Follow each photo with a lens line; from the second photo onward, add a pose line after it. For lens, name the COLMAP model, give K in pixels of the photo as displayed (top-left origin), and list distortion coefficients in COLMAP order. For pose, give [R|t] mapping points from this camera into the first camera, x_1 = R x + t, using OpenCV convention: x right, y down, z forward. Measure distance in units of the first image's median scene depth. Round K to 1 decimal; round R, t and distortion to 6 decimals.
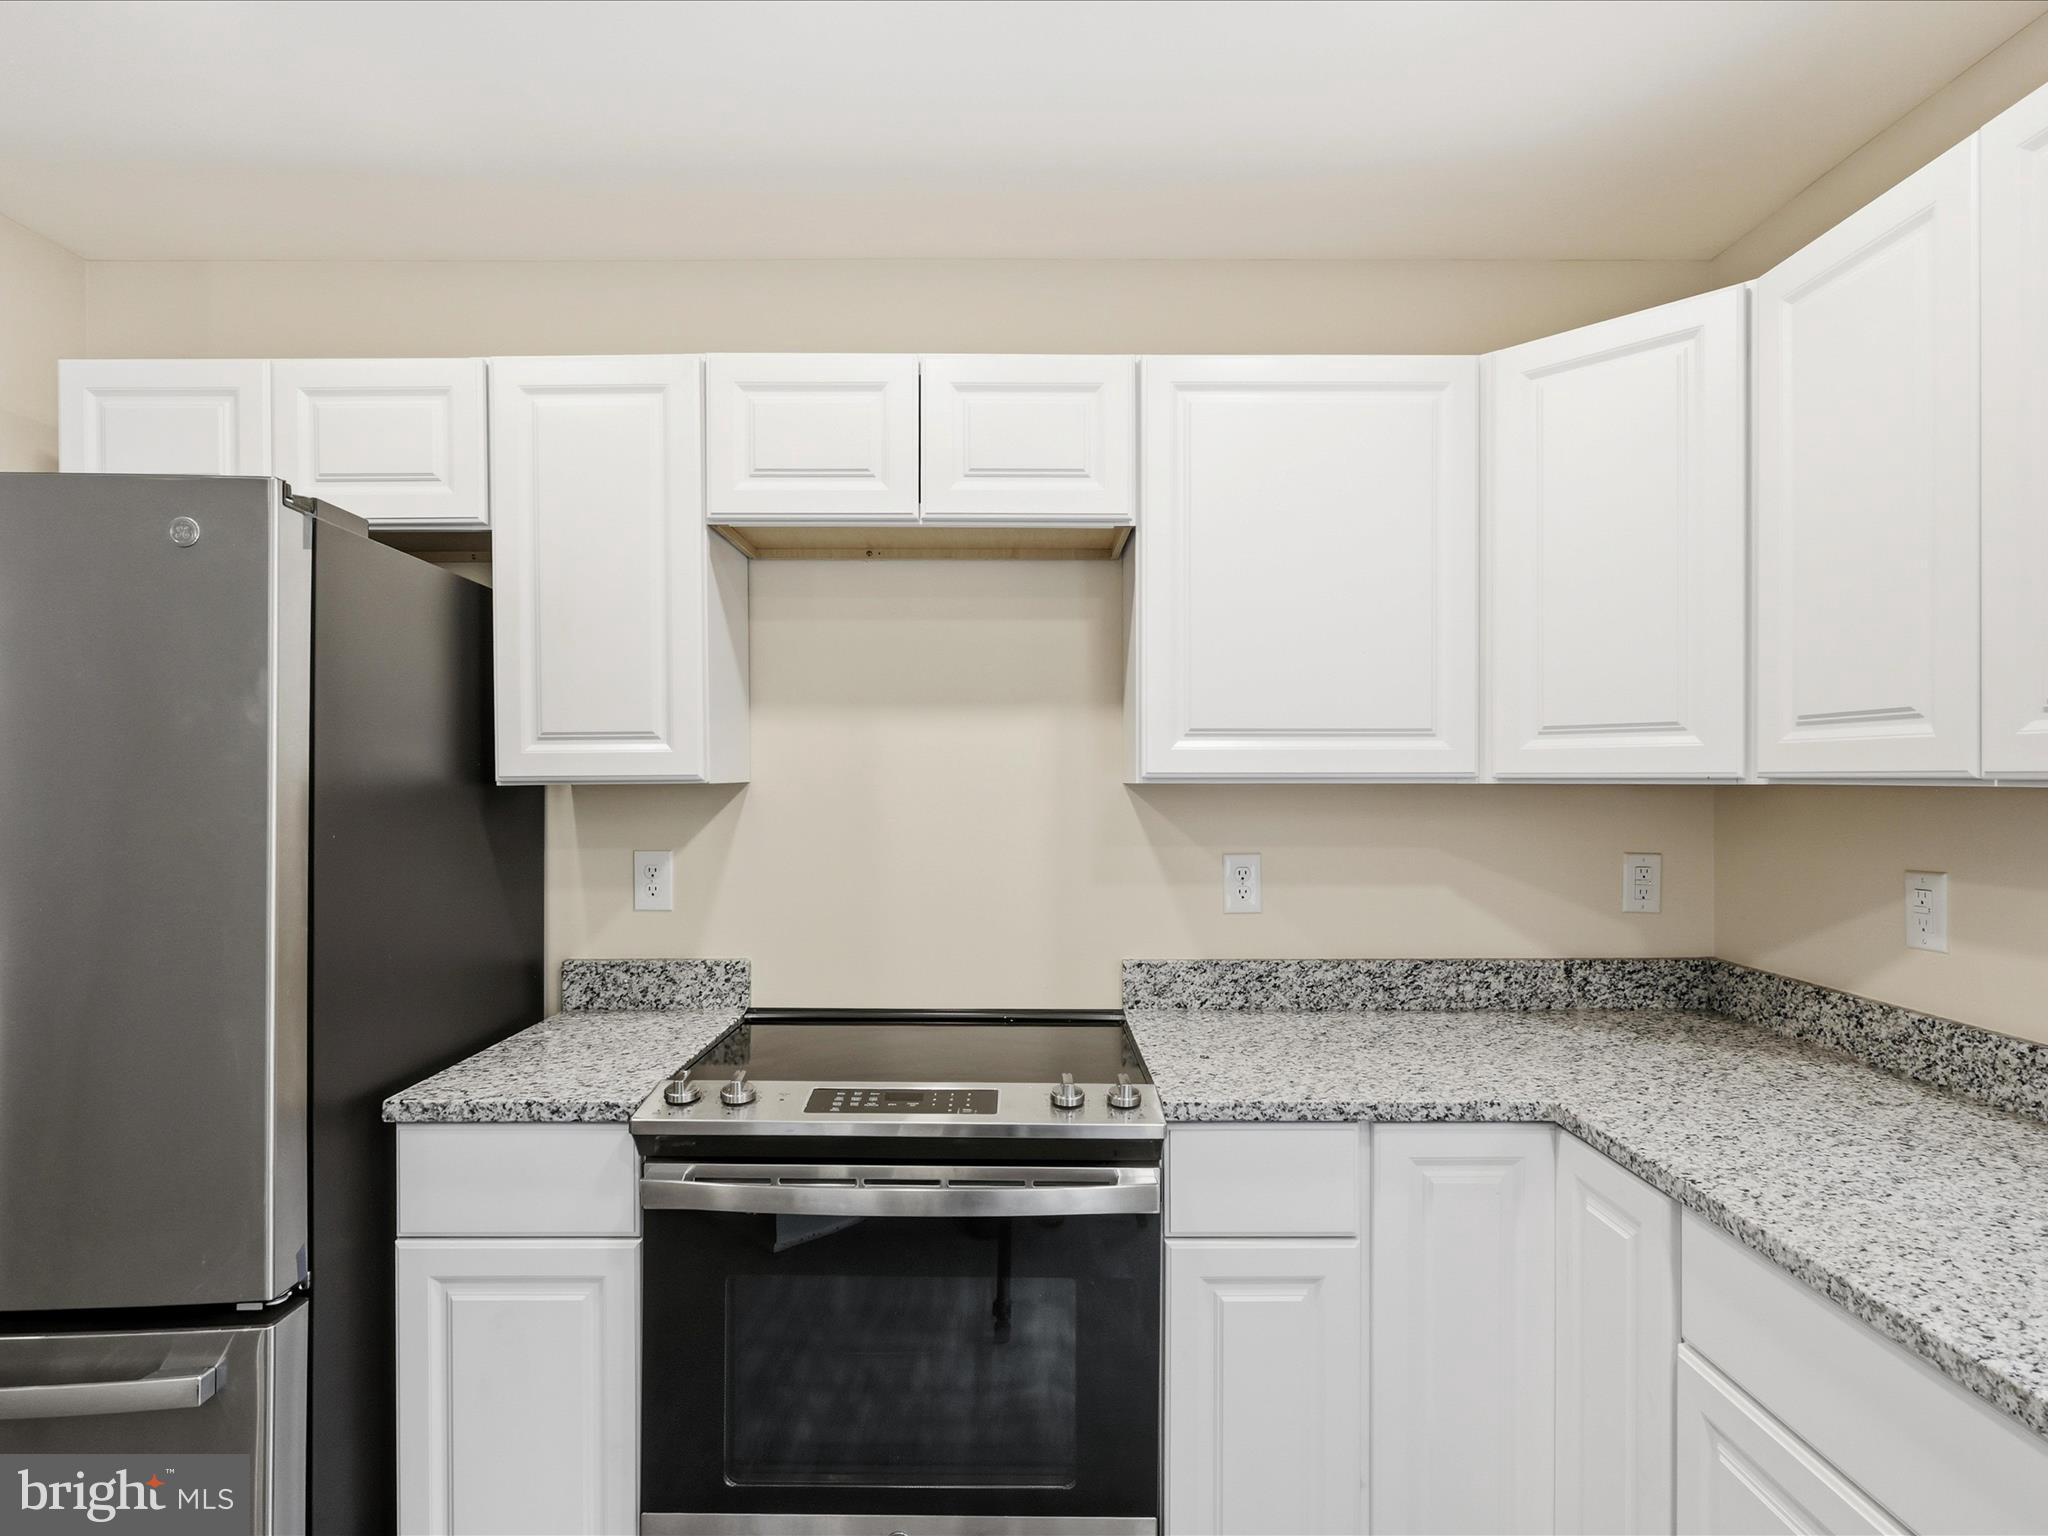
lens RADIAL K [[1076.1, 0, 1016.1], [0, 1076.1, 780.1], [0, 0, 1]] dist [-0.002047, 0.000731]
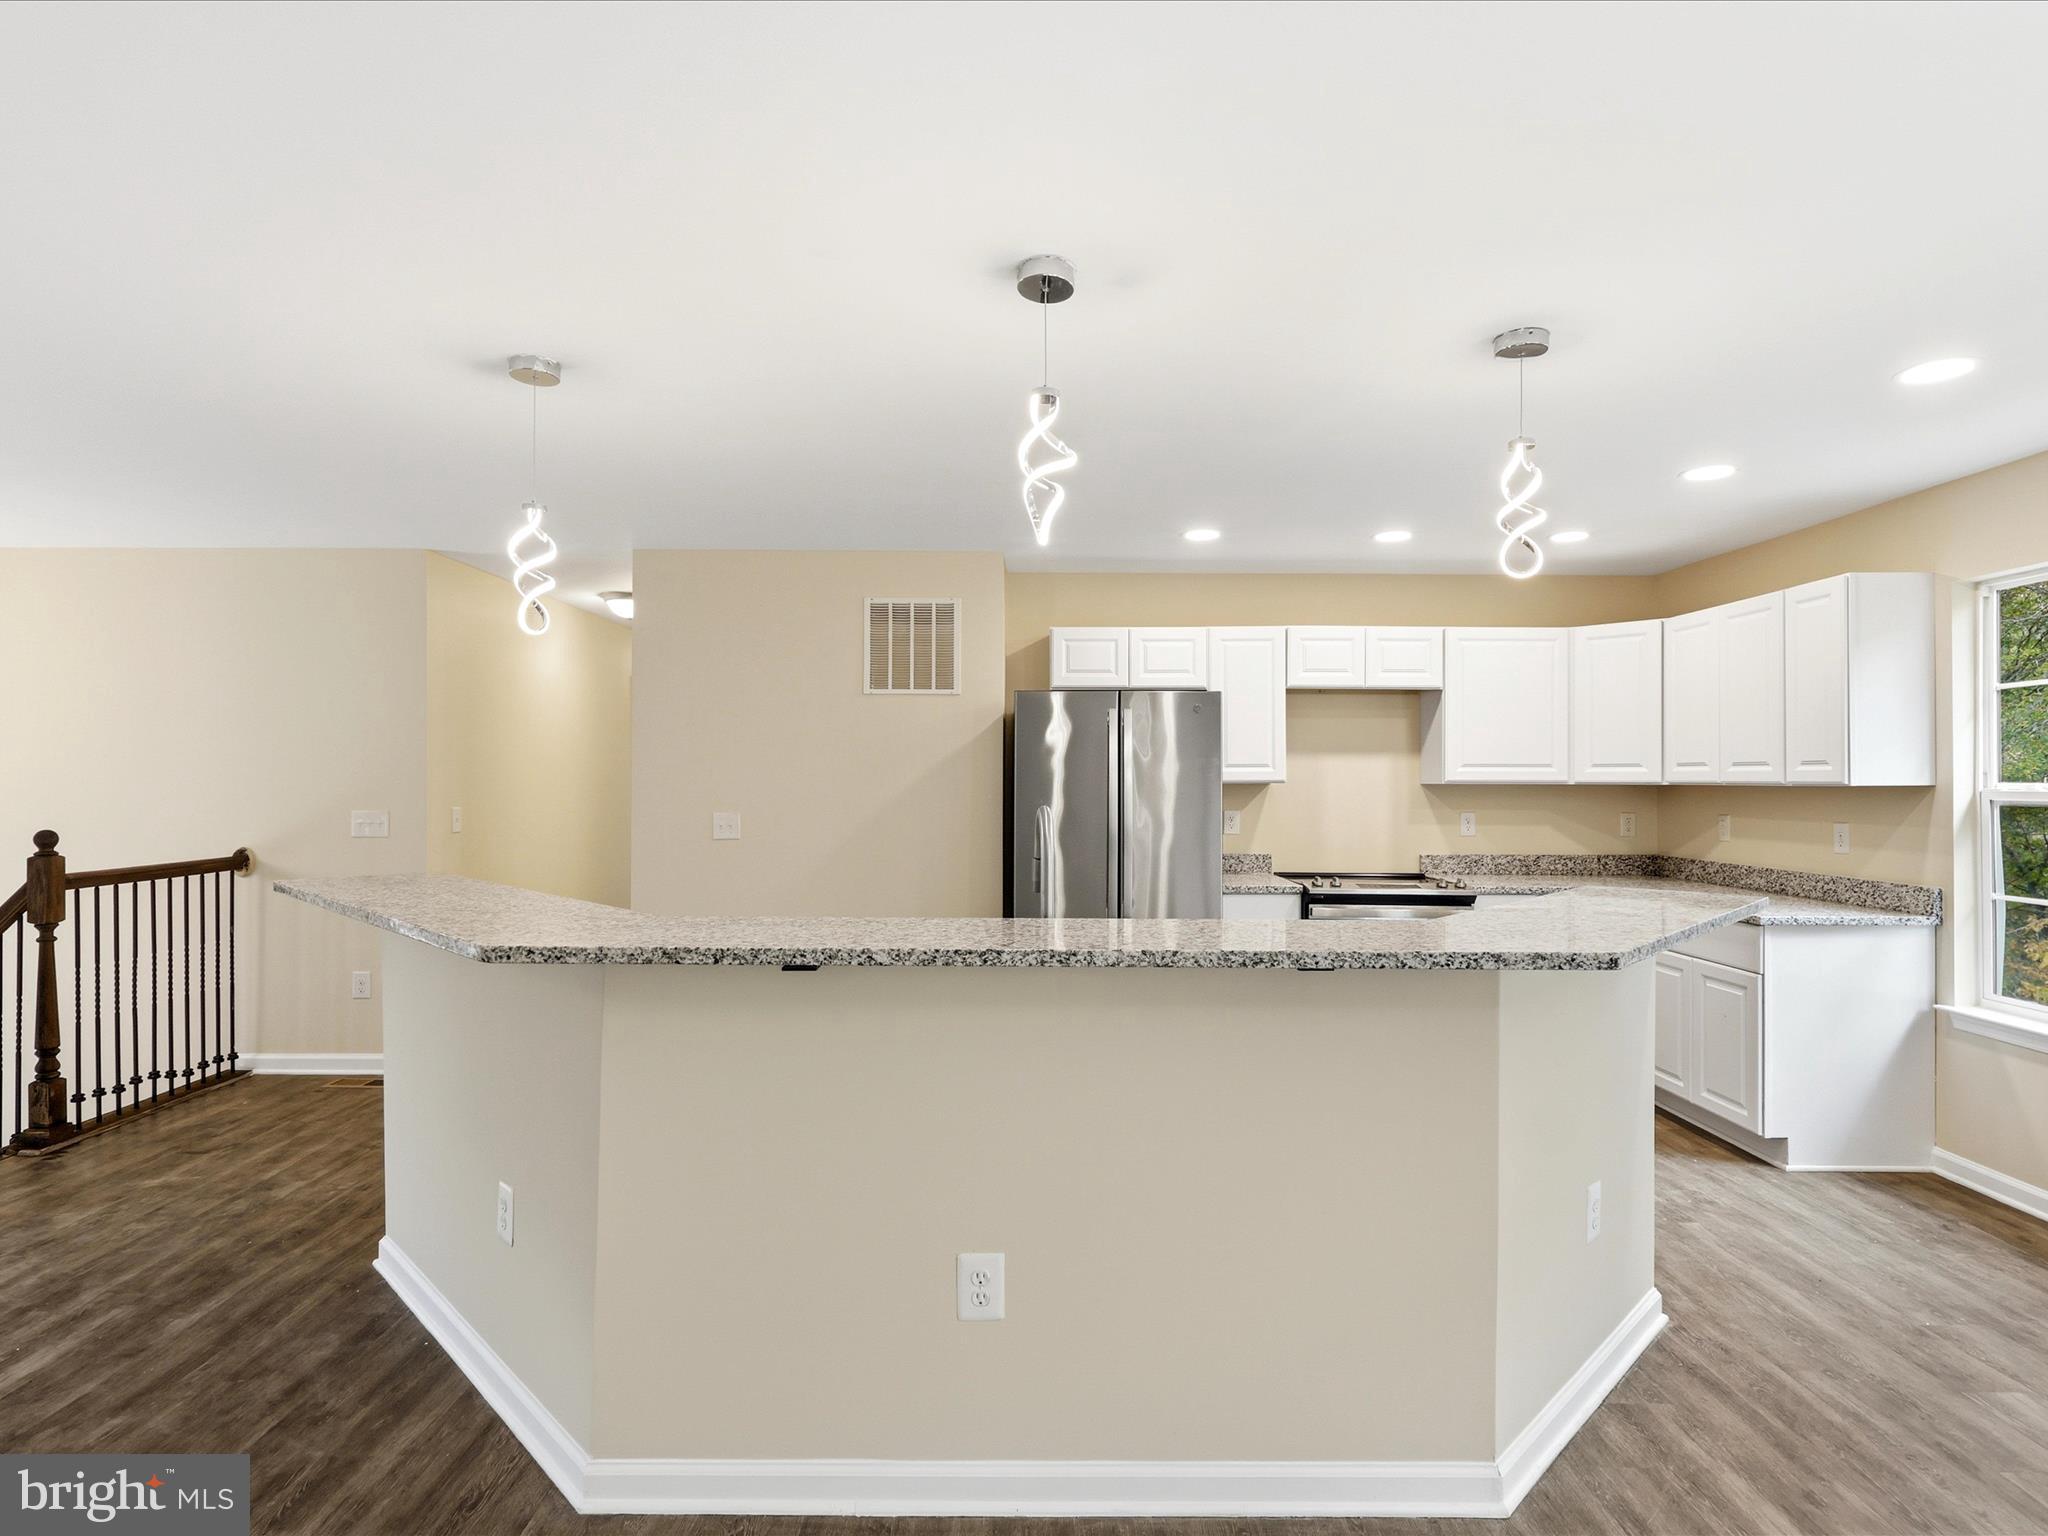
lens RADIAL K [[1076.1, 0, 1016.1], [0, 1076.1, 780.1], [0, 0, 1]] dist [-0.002047, 0.000731]
pose [[0.999991, 0.003886, 0.001554, -0.951593], [-0.003885, 0.999992, -0.000323, -0.001587], [-0.001555, 0.000317, 0.999999, -1.685825]]
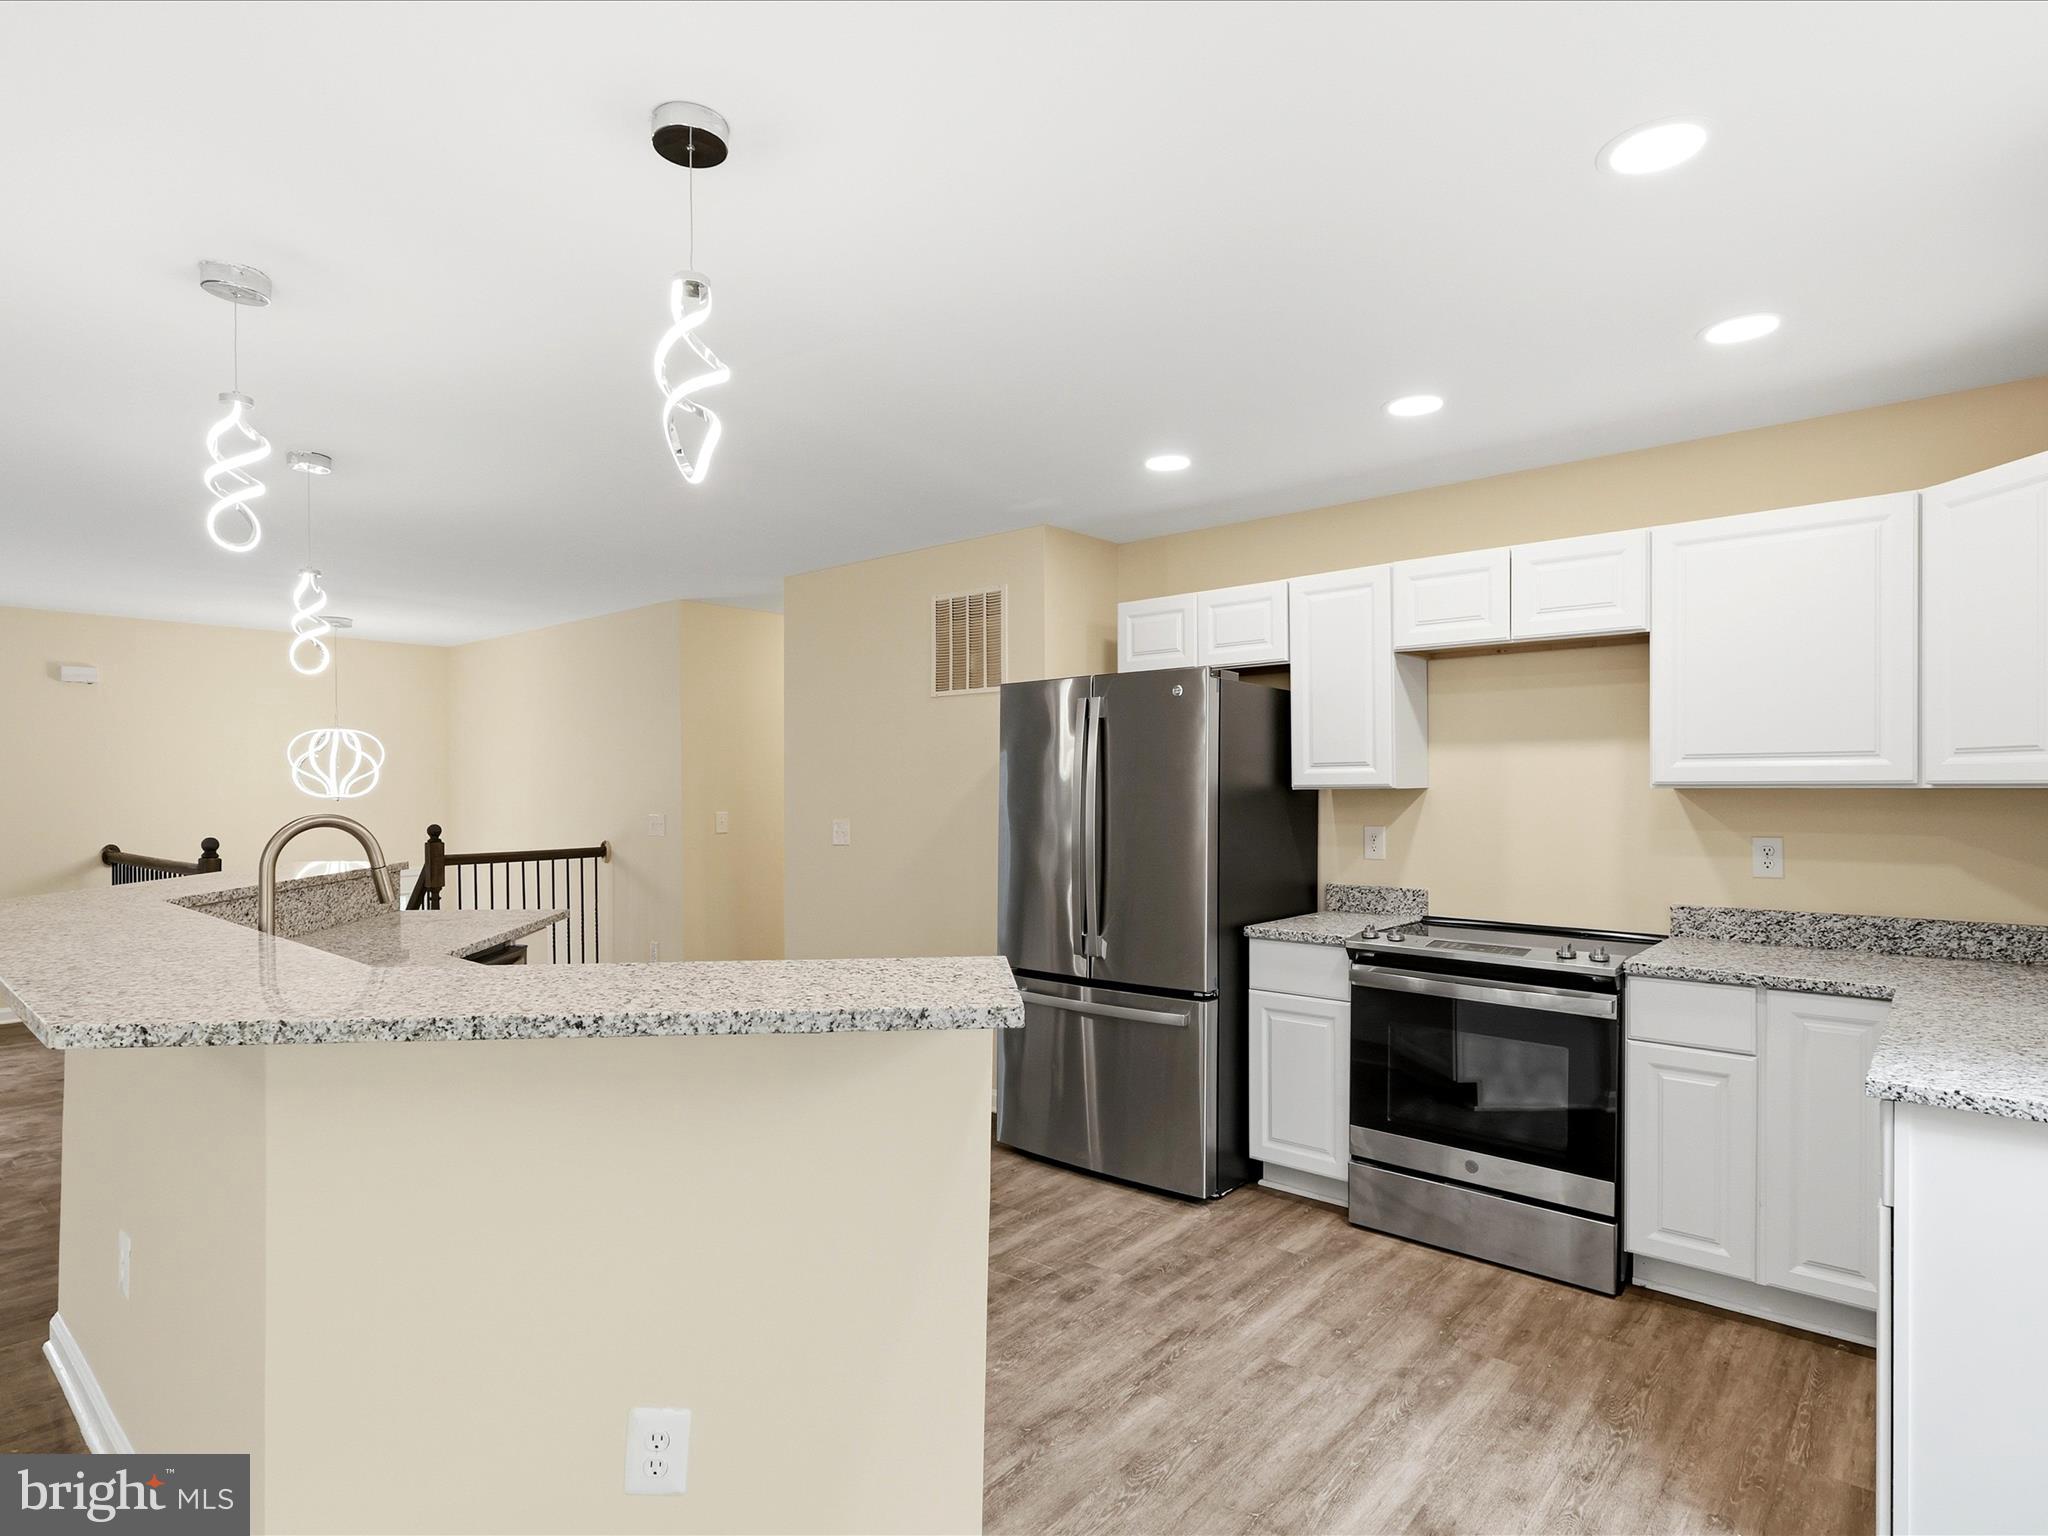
lens RADIAL K [[1096.8, 0, 1021.8], [0, 1096.8, 801.4], [0, 0, 1]] dist [0.002096, 0.000976]
pose [[0.753395, 0.006489, -0.657536, 0.481117], [0.001819, 0.999927, 0.011952, 0.001434], [0.657565, -0.010200, 0.753329, -0.872777]]
